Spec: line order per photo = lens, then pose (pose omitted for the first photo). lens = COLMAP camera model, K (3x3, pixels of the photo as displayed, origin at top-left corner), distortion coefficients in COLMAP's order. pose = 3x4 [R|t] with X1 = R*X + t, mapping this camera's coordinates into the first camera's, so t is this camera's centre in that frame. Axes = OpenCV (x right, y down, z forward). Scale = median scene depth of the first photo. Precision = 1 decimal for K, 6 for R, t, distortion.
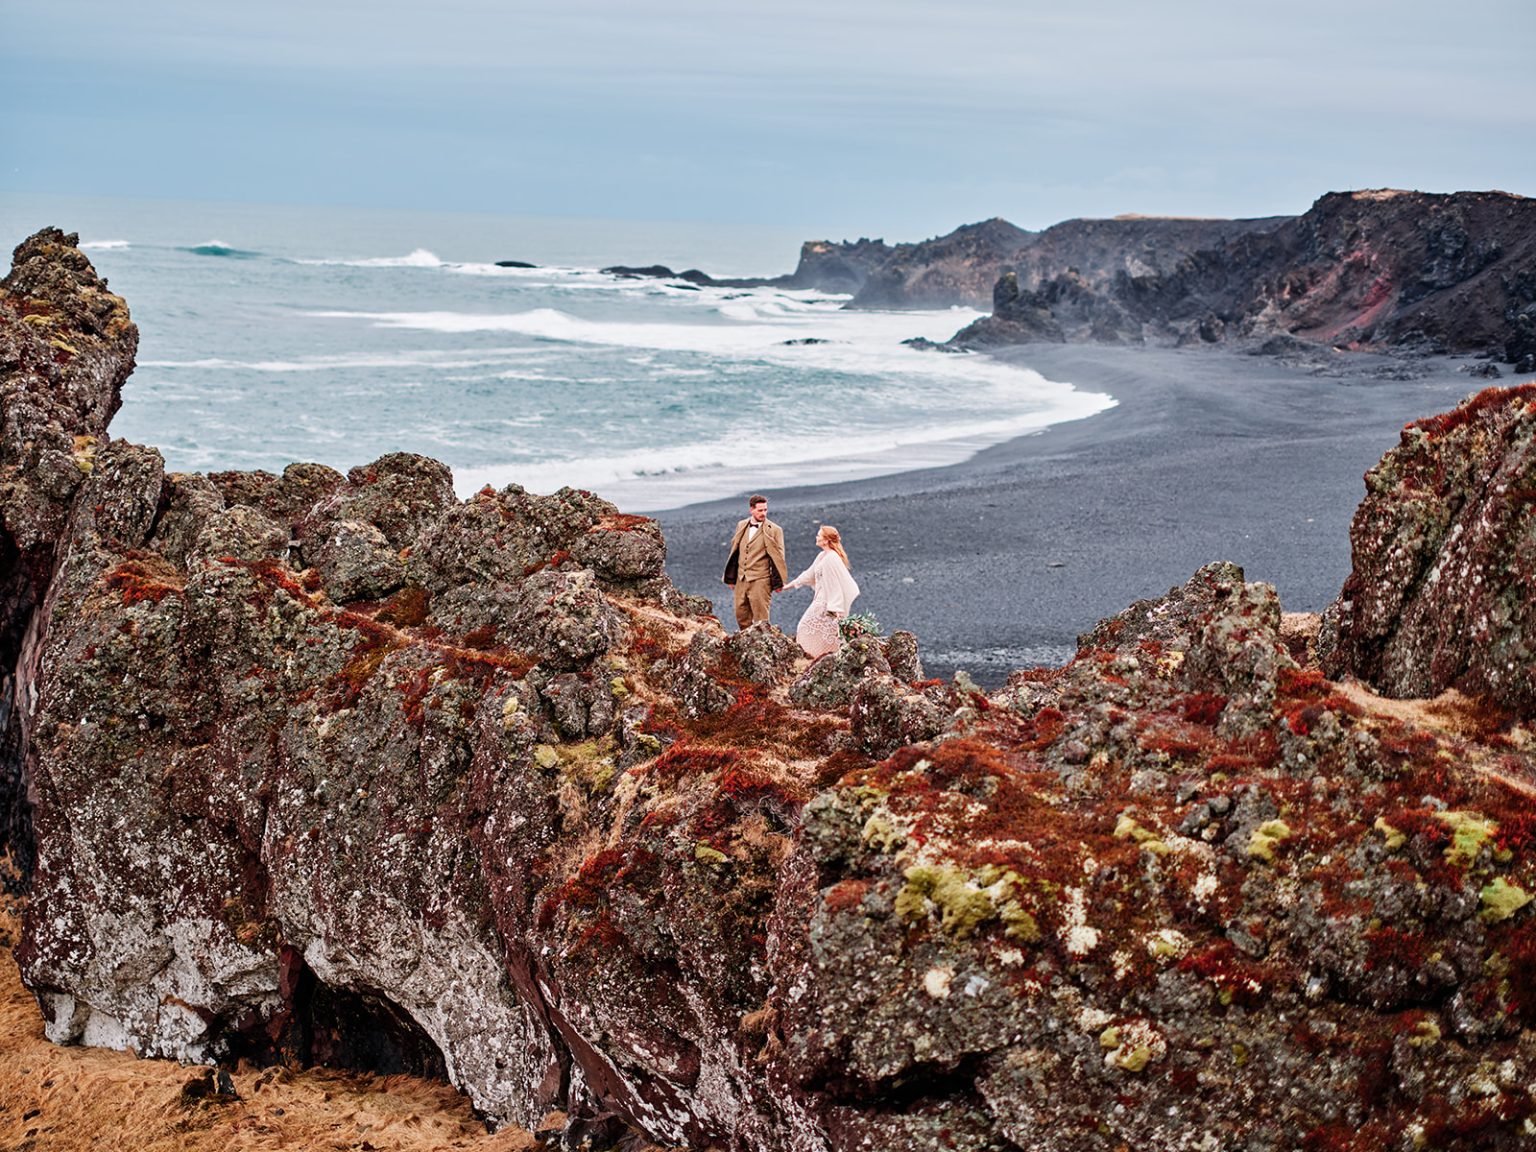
lens RADIAL K [[1711.6, 0, 747.4], [0, 1711.6, 571.5], [0, 0, 1]] dist [-0.007168, -0.006176]
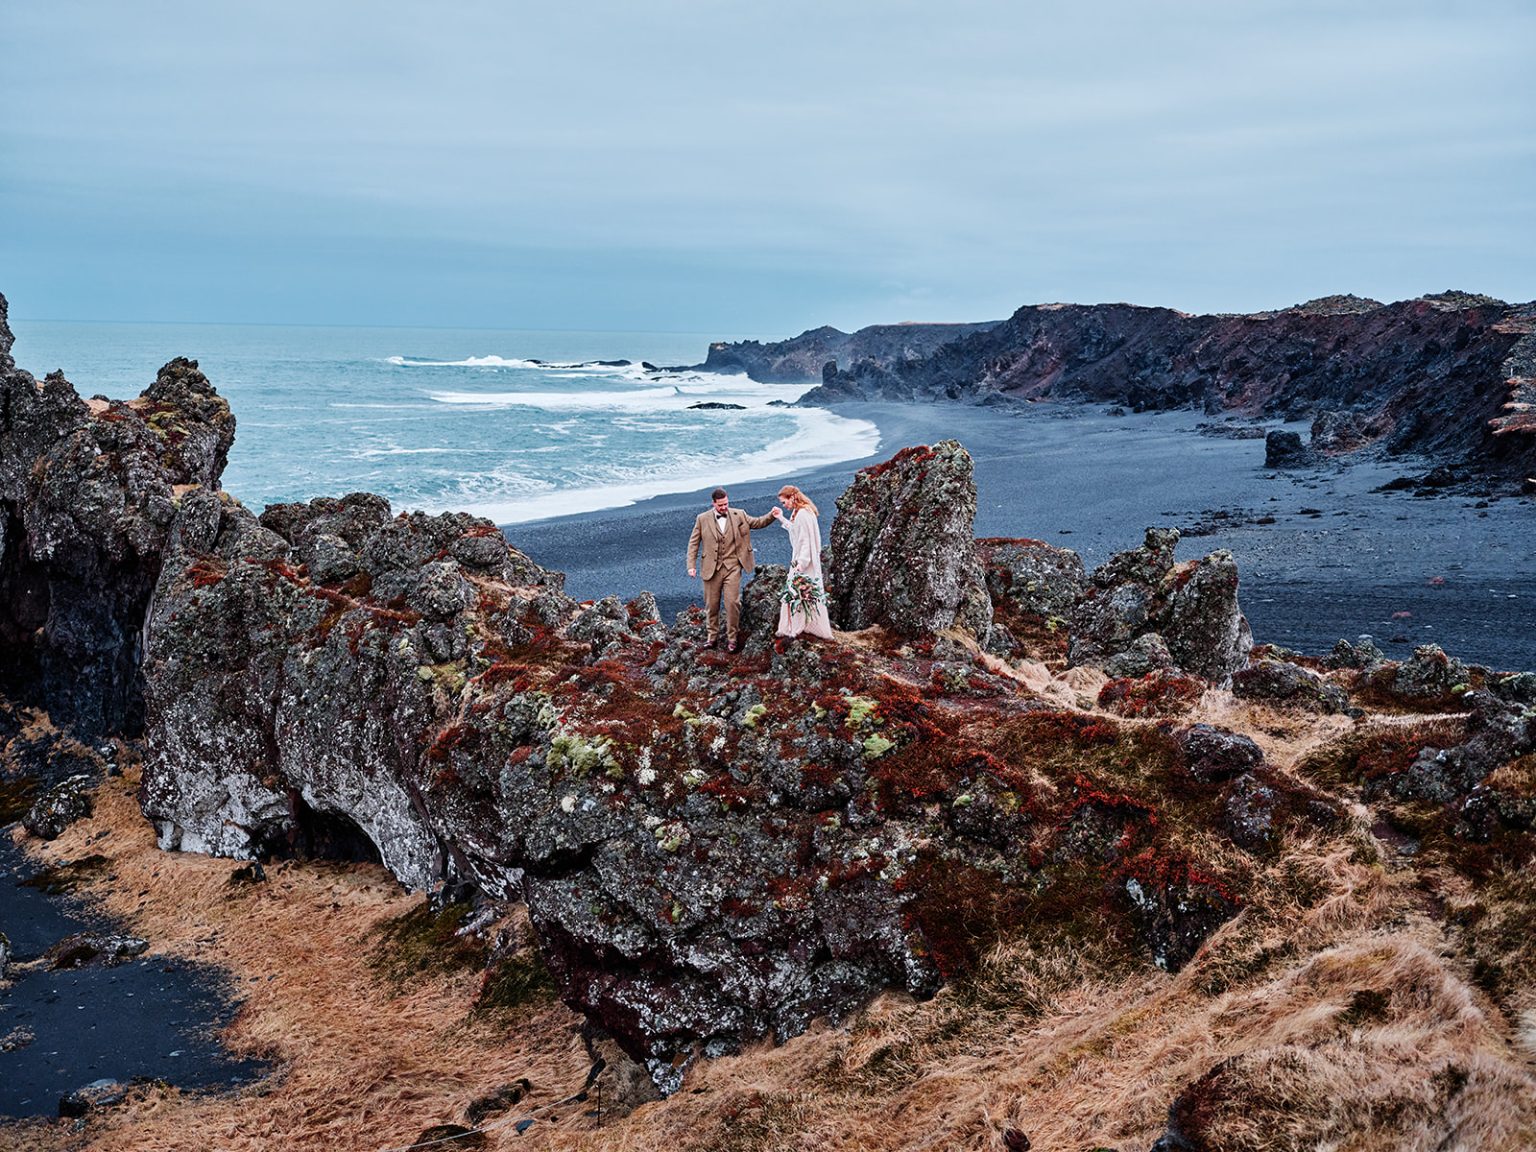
lens RADIAL K [[1049.1, 0, 768.1], [0, 1049.1, 553.8], [0, 0, 1]] dist [-0.016254, -0.002020]
pose [[0.999161, -0.029784, 0.028118, 0.178046], [0.029357, 0.999449, 0.015475, -0.014245], [-0.028564, -0.014636, 0.999485, -0.038548]]
